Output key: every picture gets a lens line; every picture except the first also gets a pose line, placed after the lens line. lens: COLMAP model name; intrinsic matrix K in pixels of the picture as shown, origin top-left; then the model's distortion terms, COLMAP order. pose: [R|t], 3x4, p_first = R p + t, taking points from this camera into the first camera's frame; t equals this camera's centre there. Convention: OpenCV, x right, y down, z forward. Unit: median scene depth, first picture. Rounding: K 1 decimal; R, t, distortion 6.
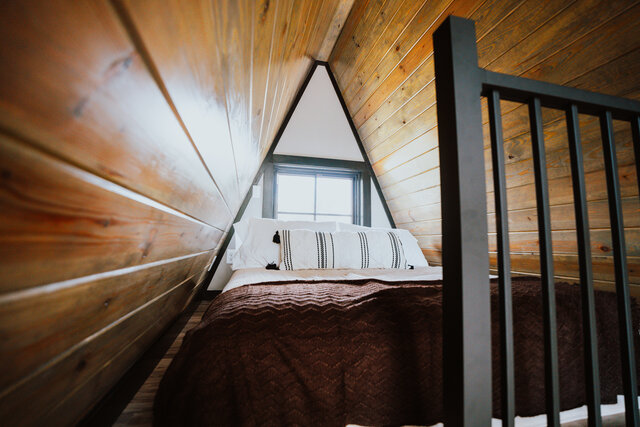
lens RADIAL K [[299.1, 0, 318.8], [0, 299.1, 211.0], [0, 0, 1]] dist [-0.077067, 0.022712]
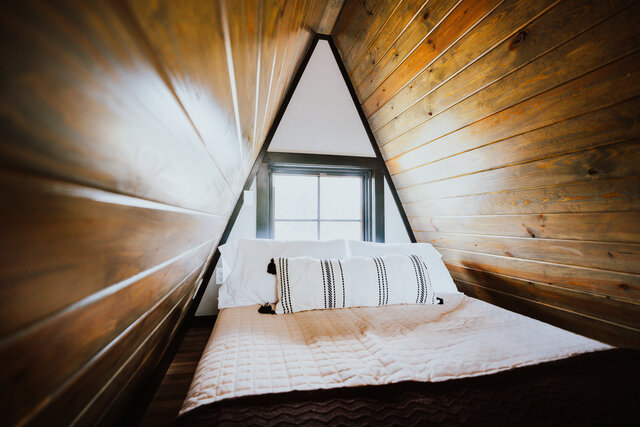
lens RADIAL K [[301.3, 0, 320.0], [0, 301.3, 213.5], [0, 0, 1]] dist [-0.075545, 0.023671]
pose [[0.999834, -0.016927, -0.006773, -0.003438], [0.017405, 0.996784, 0.078219, -0.087723], [0.005427, -0.078324, 0.996913, 0.164118]]
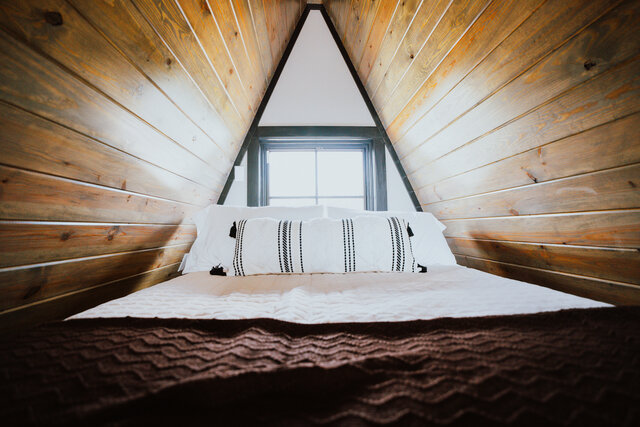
lens RADIAL K [[299.1, 0, 318.8], [0, 299.1, 211.0], [0, 0, 1]] dist [-0.077067, 0.022712]
pose [[0.982264, -0.041709, -0.182804, 0.158755], [0.050441, 0.997784, 0.043382, 0.014376], [0.180589, -0.051834, 0.982192, 0.238275]]
